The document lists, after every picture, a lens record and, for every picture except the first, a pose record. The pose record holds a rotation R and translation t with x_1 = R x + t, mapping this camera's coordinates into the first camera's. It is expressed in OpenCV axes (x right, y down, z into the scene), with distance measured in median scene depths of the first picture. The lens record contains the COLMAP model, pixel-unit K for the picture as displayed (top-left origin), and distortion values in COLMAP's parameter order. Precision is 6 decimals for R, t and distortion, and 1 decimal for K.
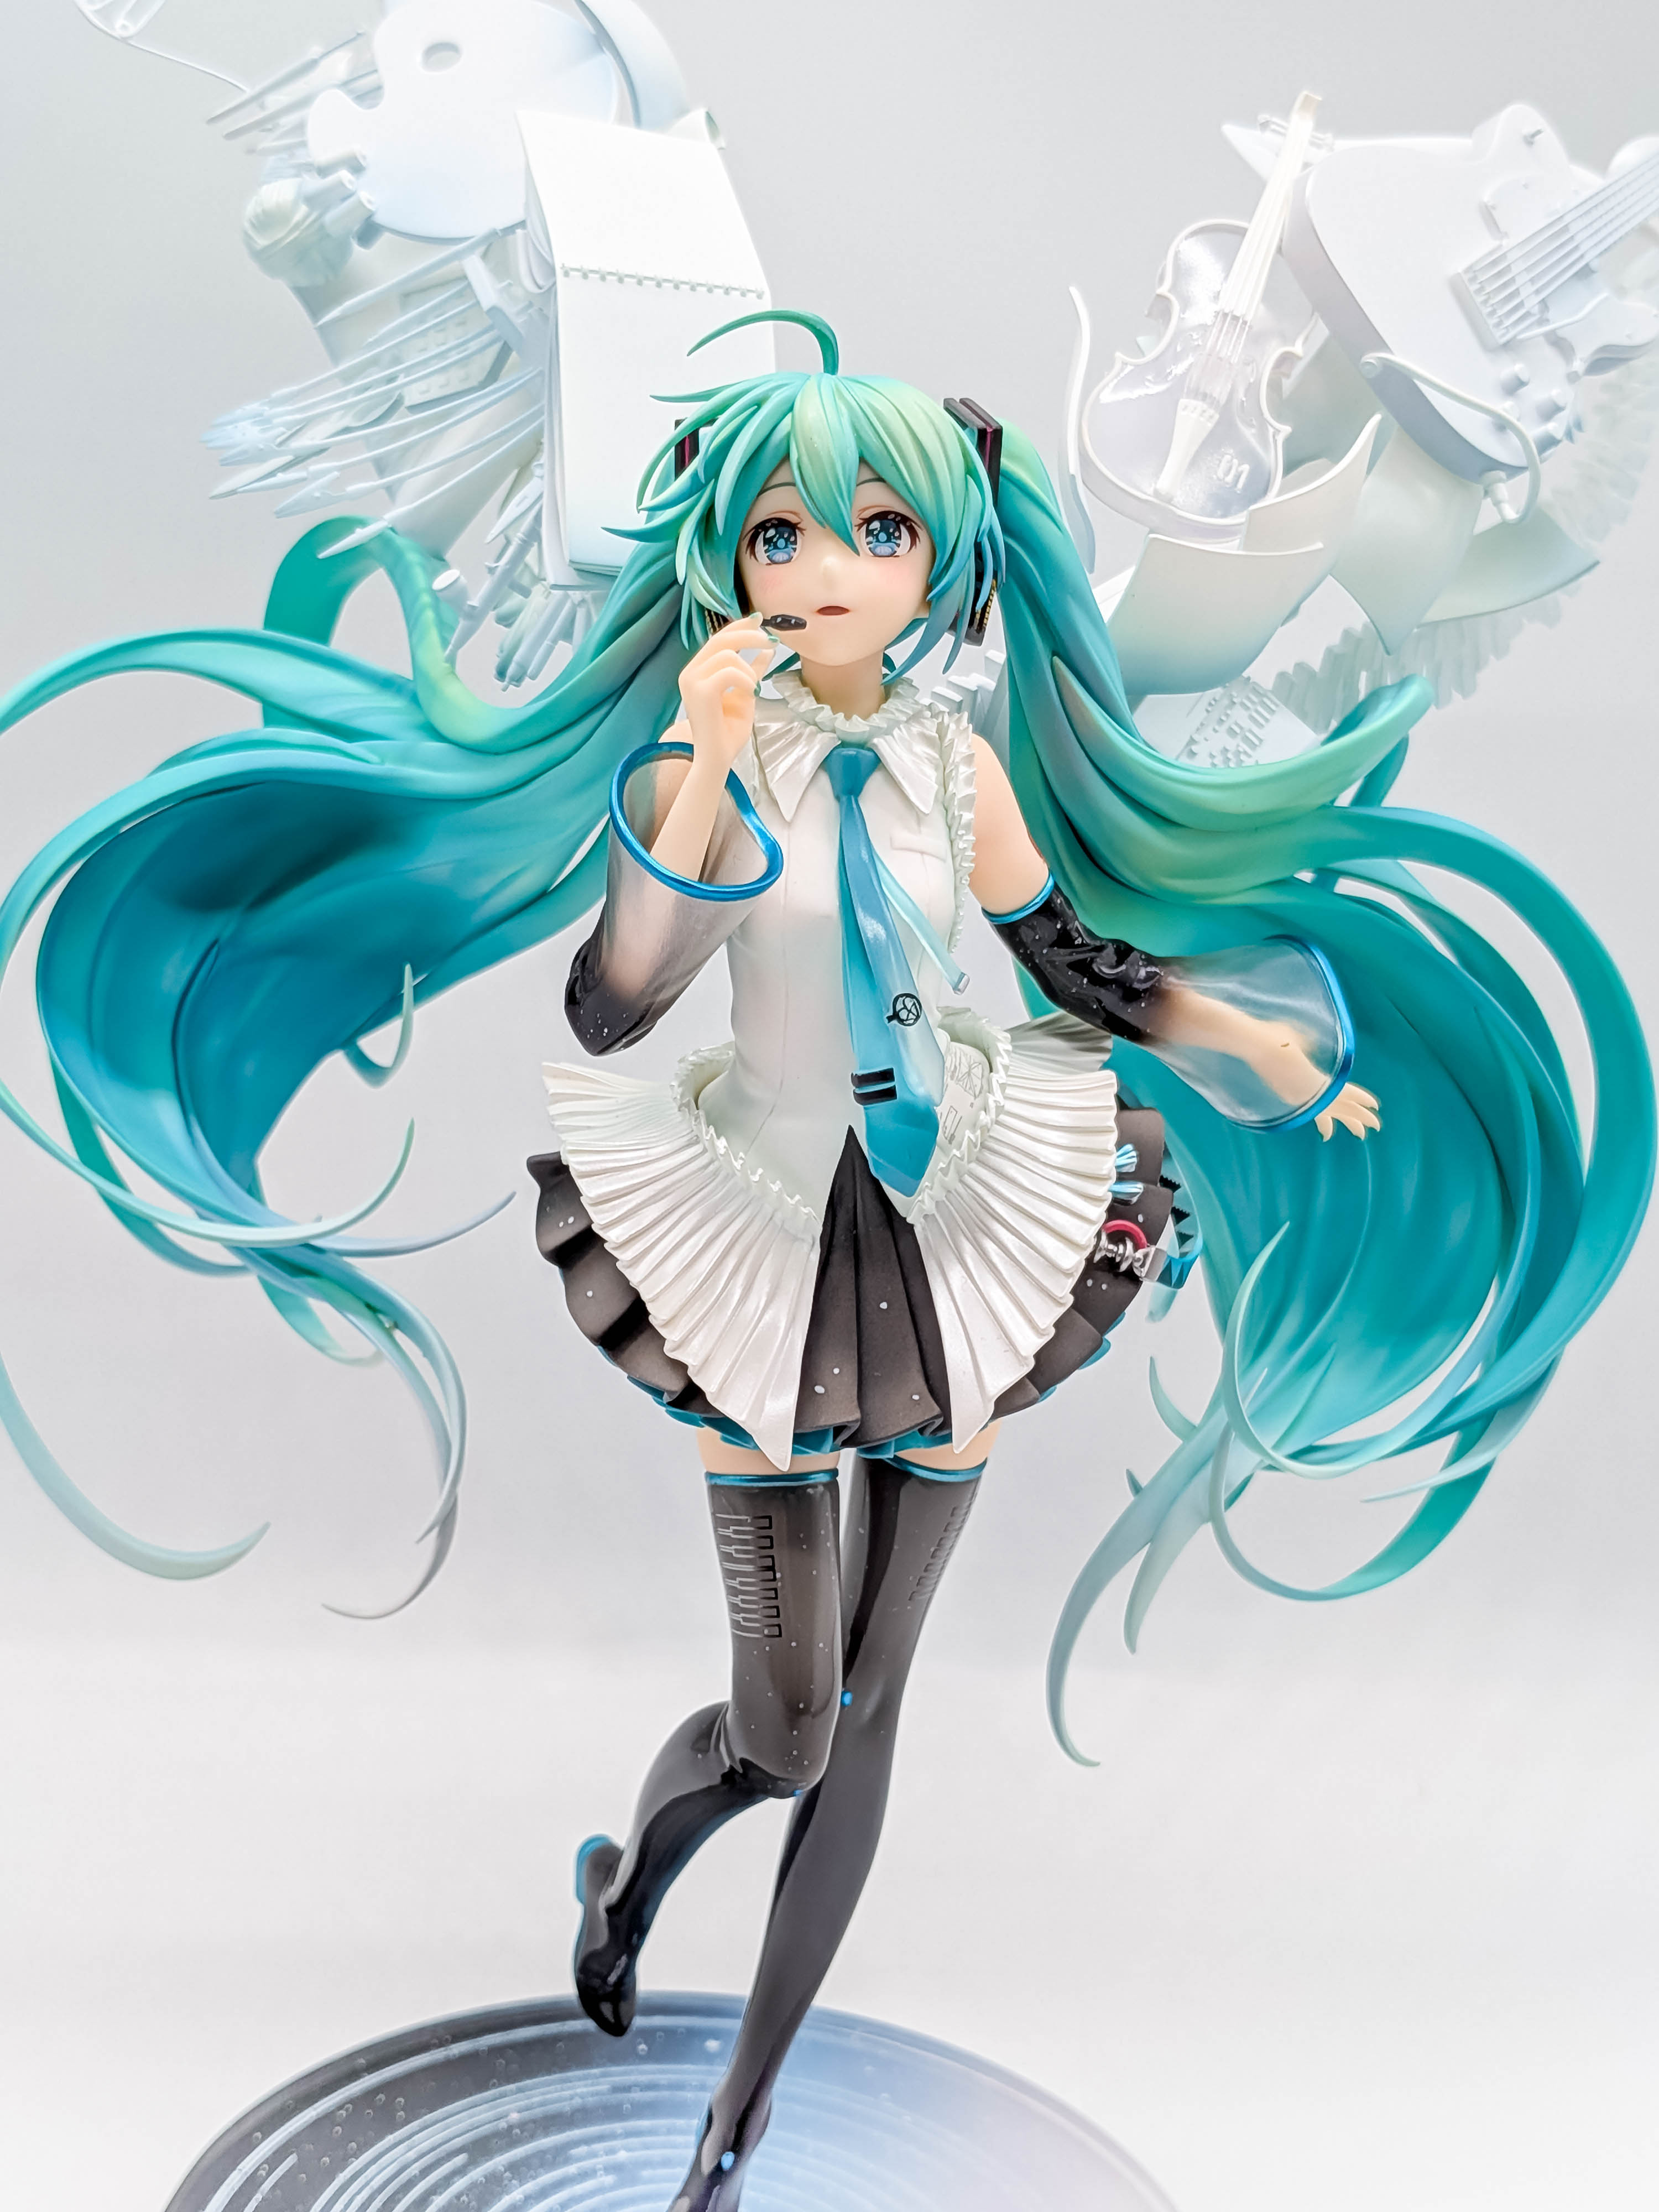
lens RADIAL K [[3262.3, 0, 775.6], [0, 3262.3, 1125.5], [0, 0, 1]] dist [0.090894, 0.000000]
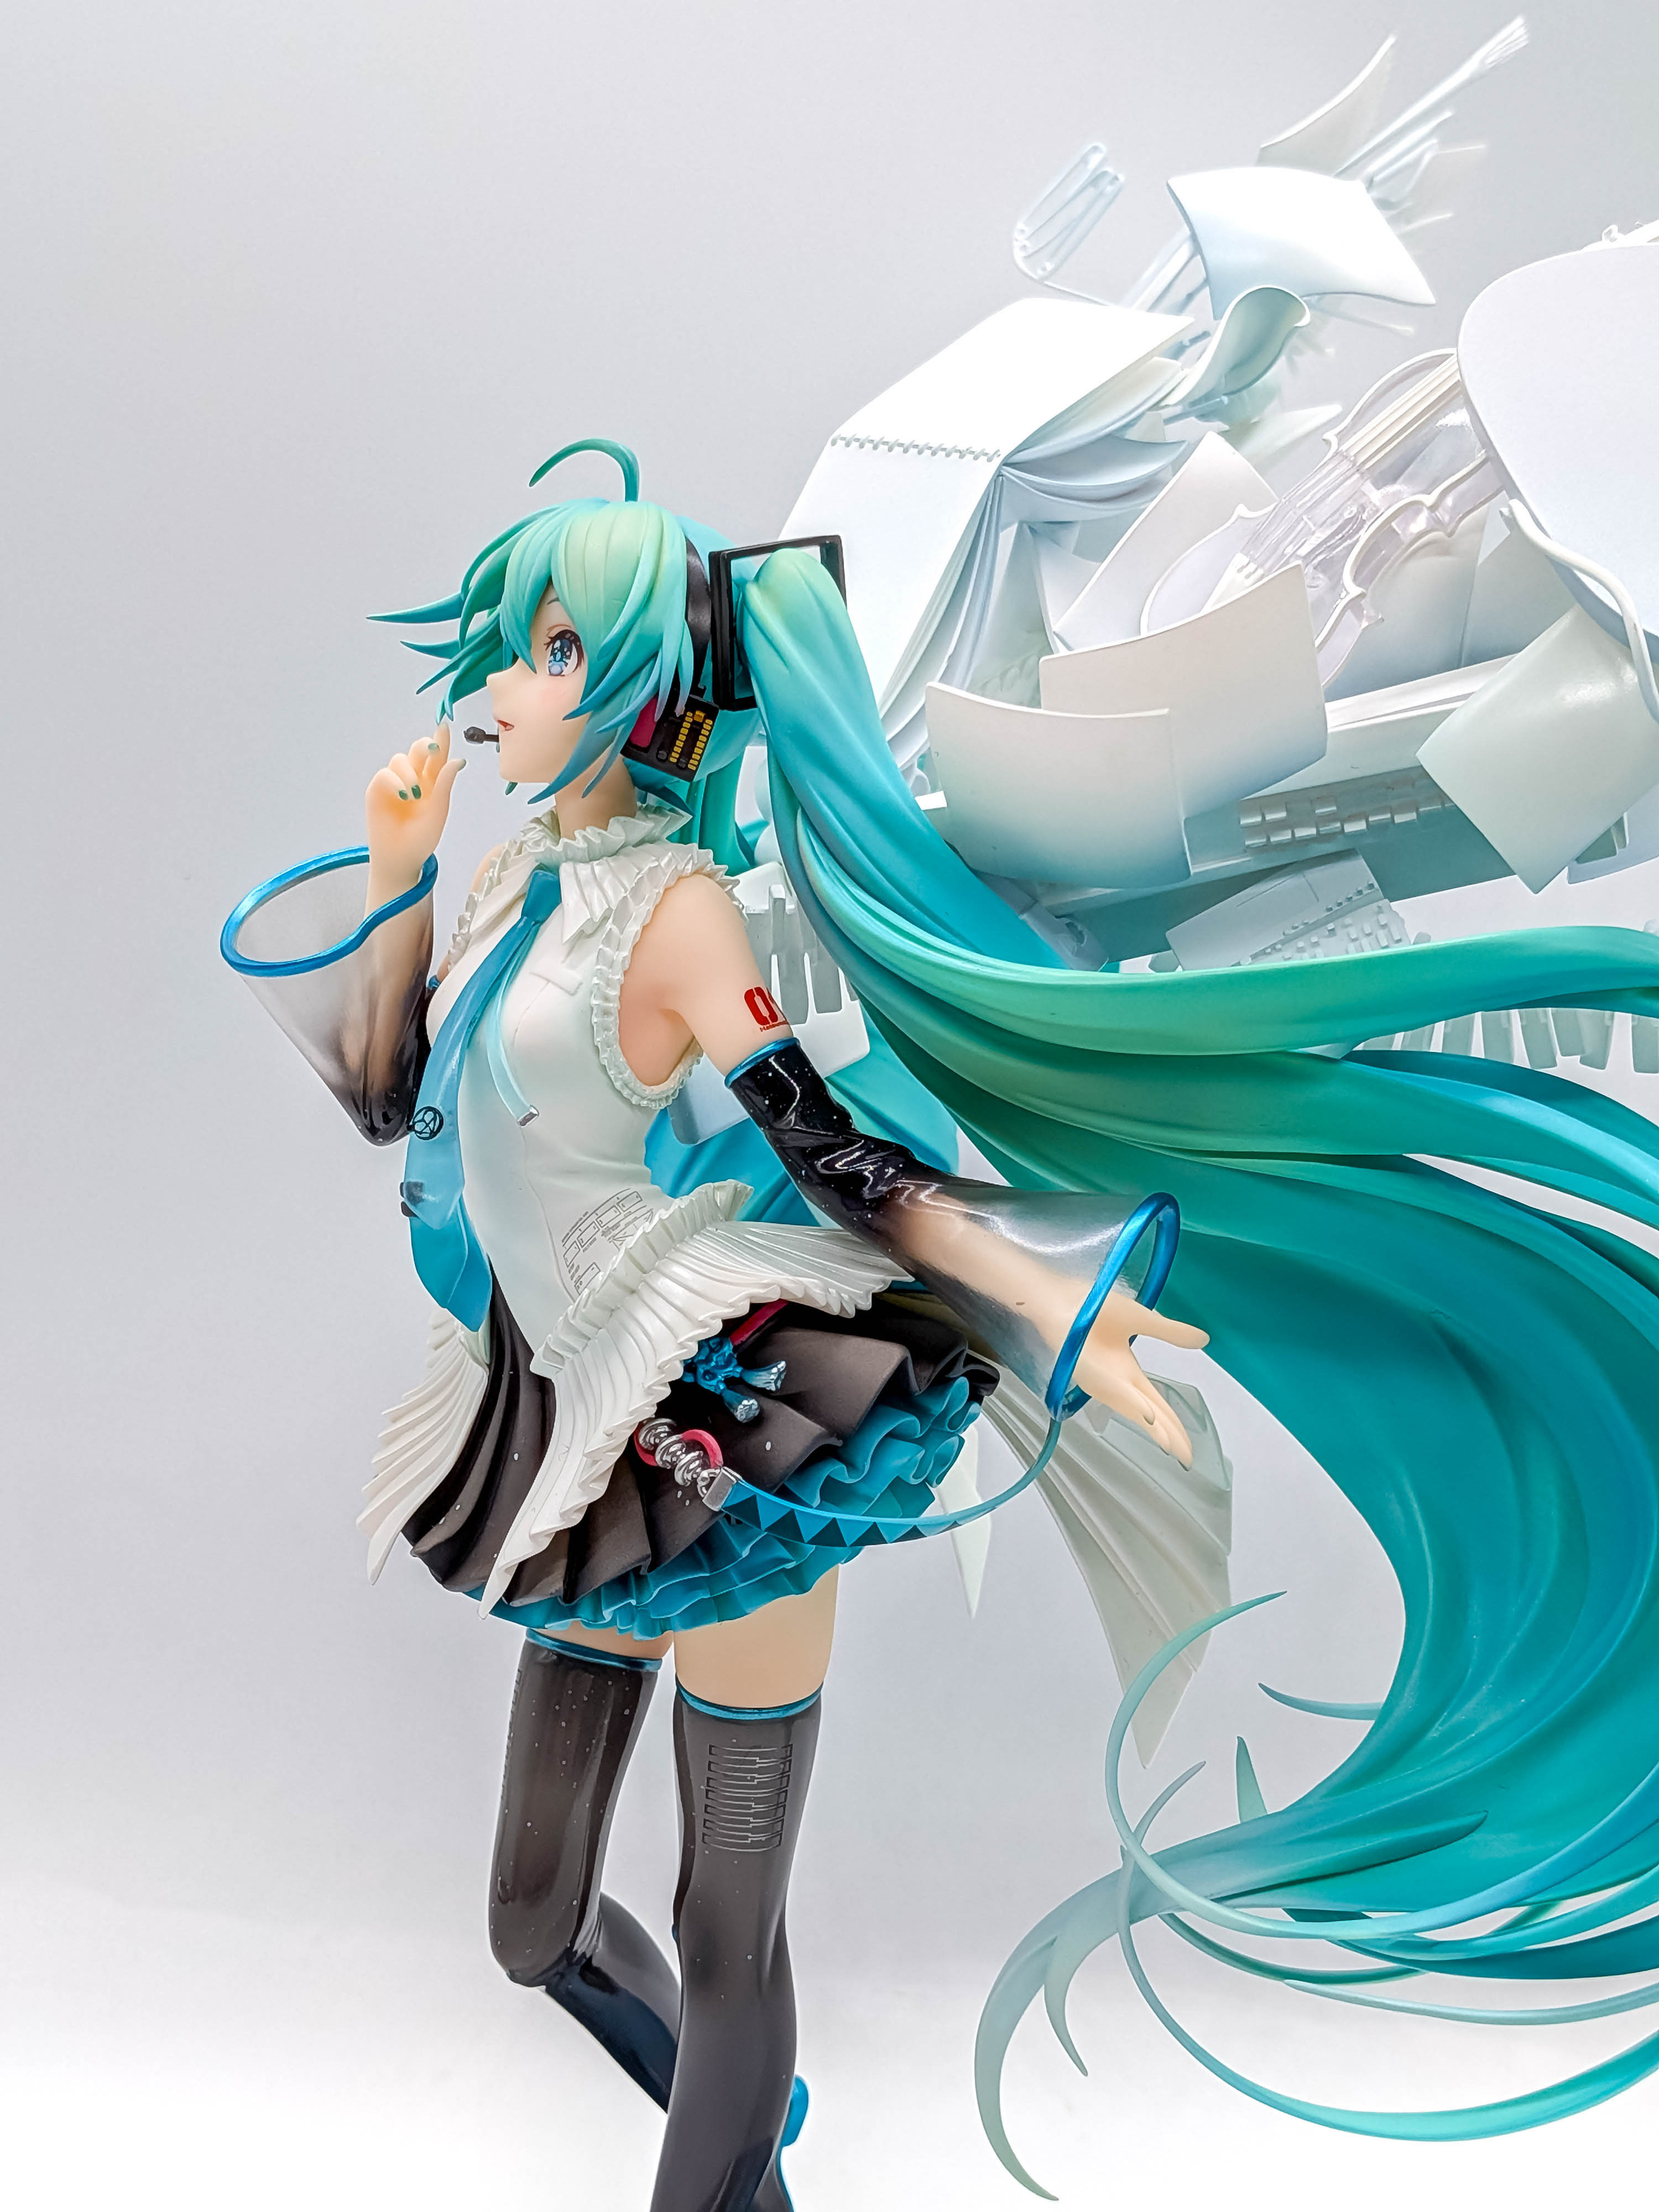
lens RADIAL K [[3262.3, 0, 776.8], [0, 3262.3, 1110.9], [0, 0, 1]] dist [0.090894, 0.000000]
pose [[0.508568, 0.123821, -0.852072, 0.836848], [-0.242179, 0.970225, -0.003556, -0.055280], [0.826261, 0.208163, 0.523413, 0.522577]]
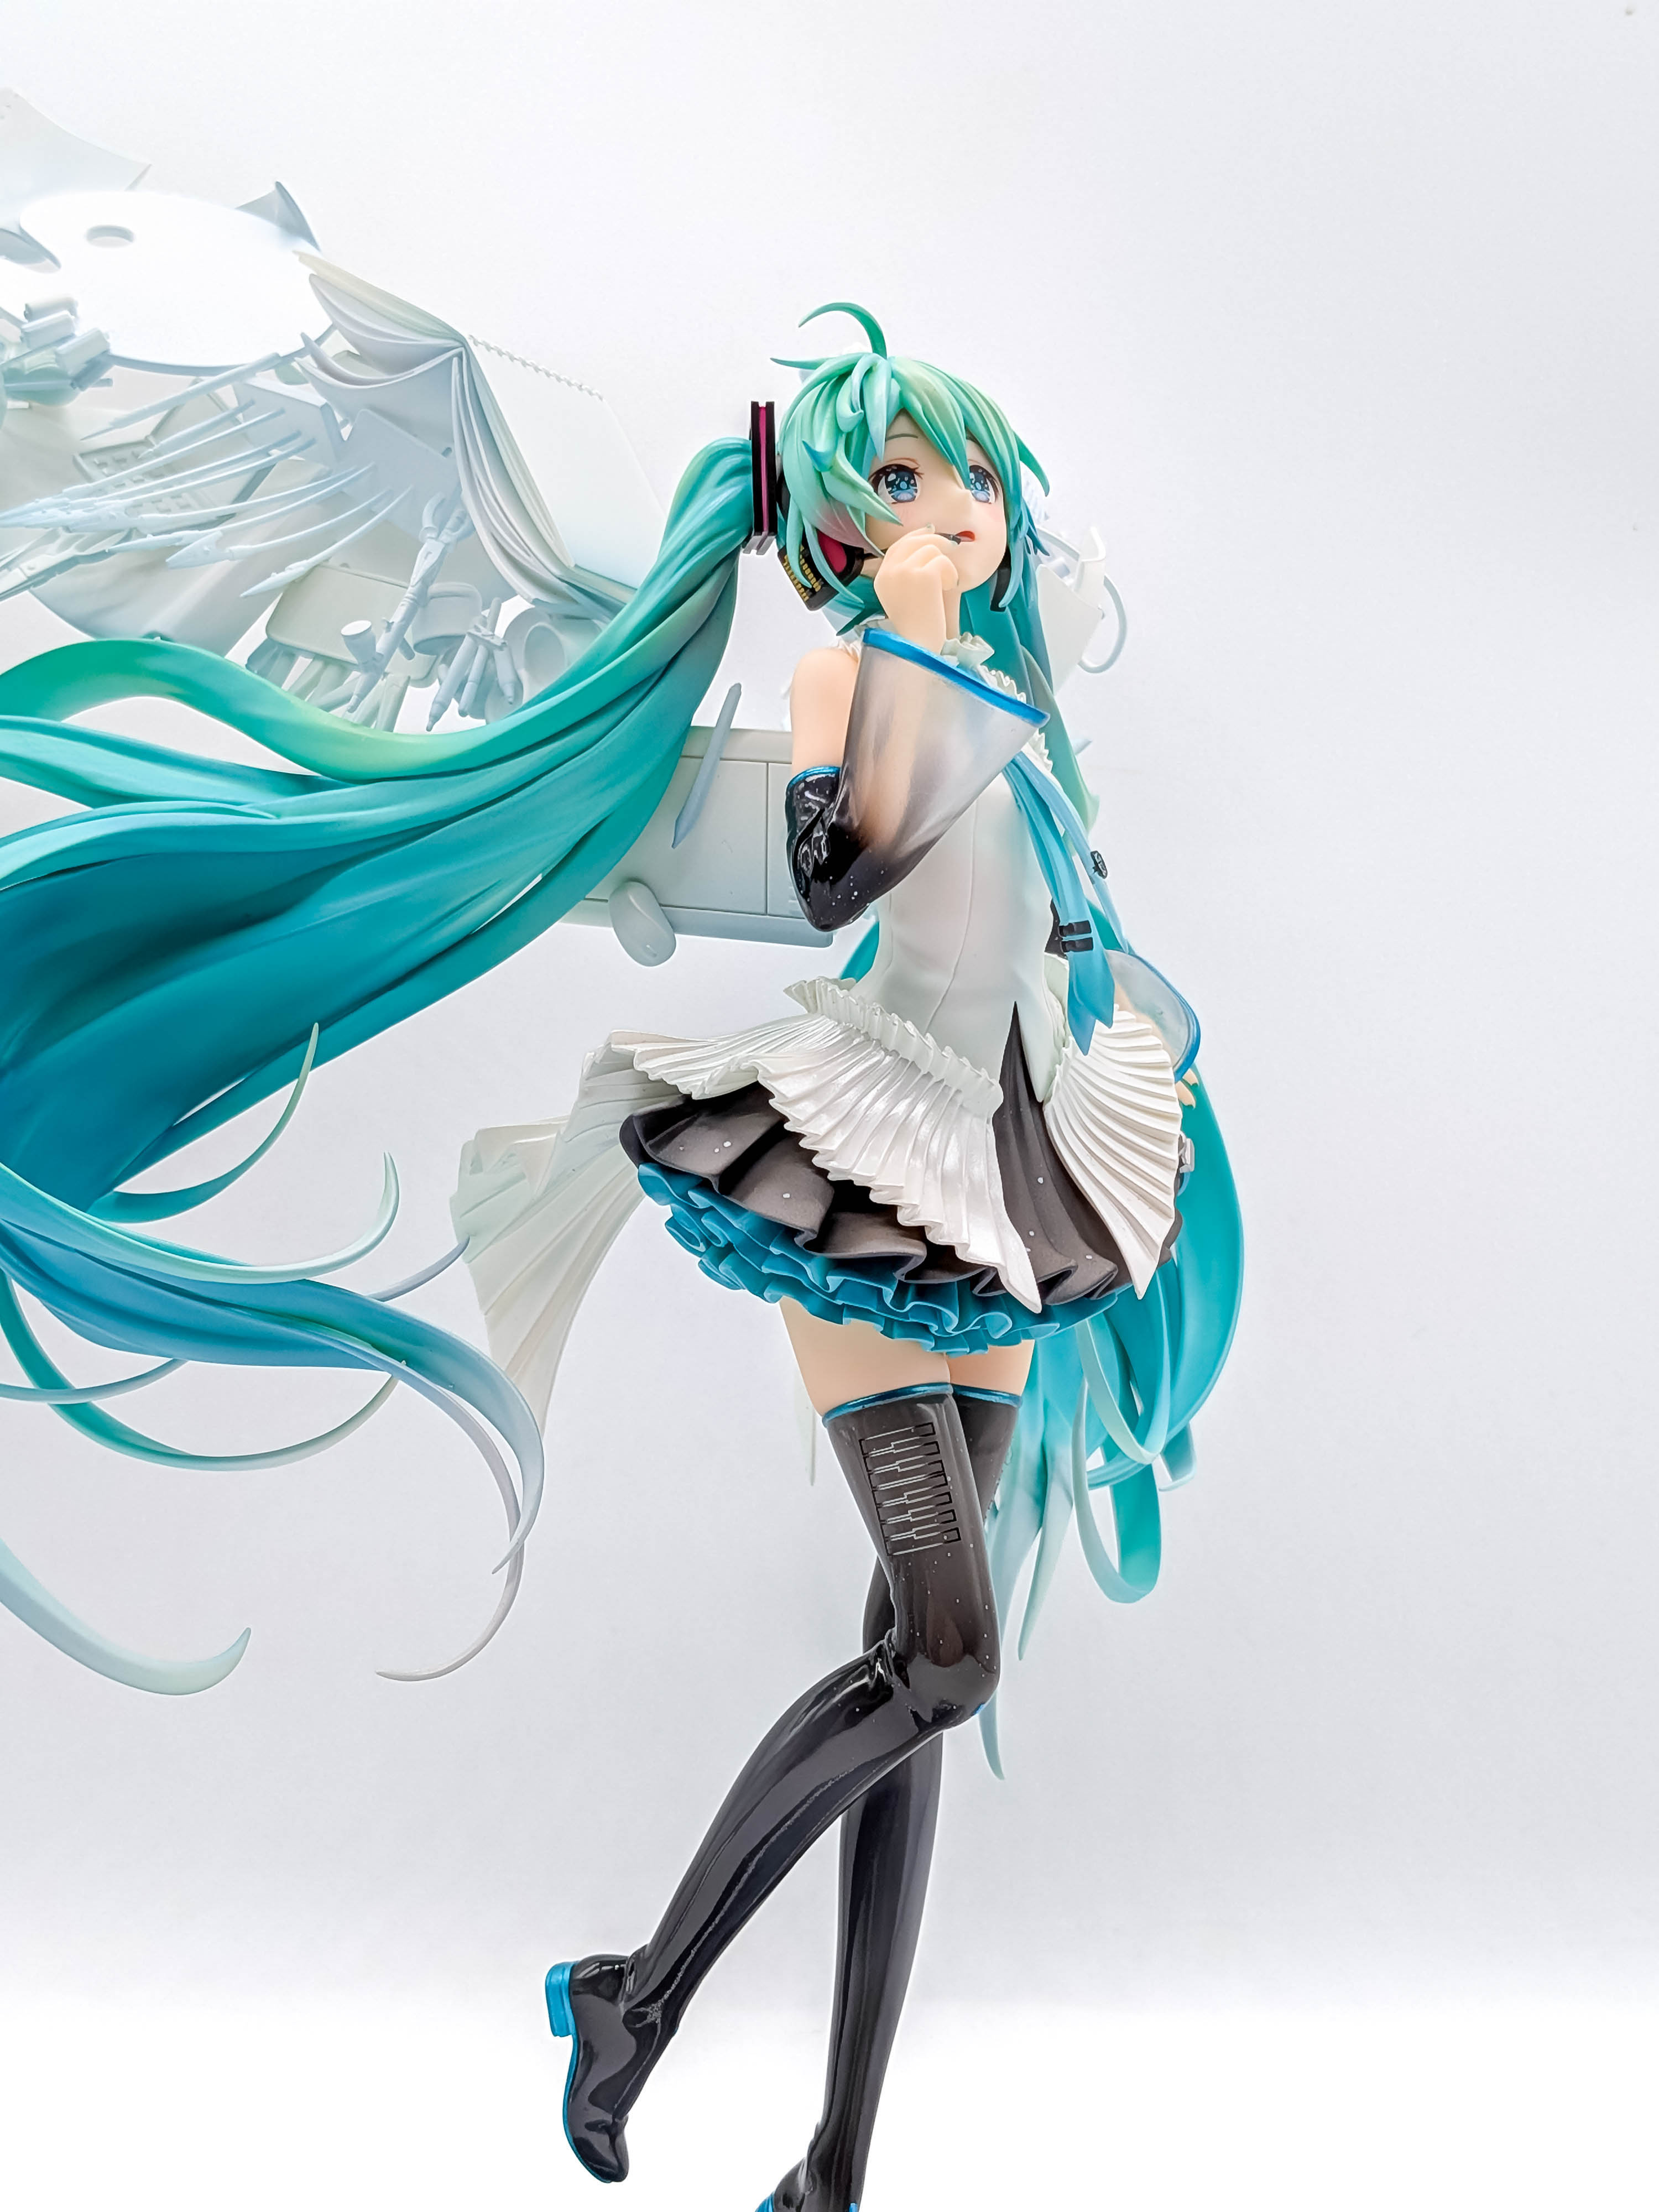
lens RADIAL K [[3262.3, 0, 840.6], [0, 3262.3, 1114.9], [0, 0, 1]] dist [0.090894, 0.000000]
pose [[0.802866, -0.017905, 0.595891, -0.630886], [0.200734, 0.949302, -0.241931, 0.269496], [-0.561349, 0.313854, 0.765757, 0.203333]]
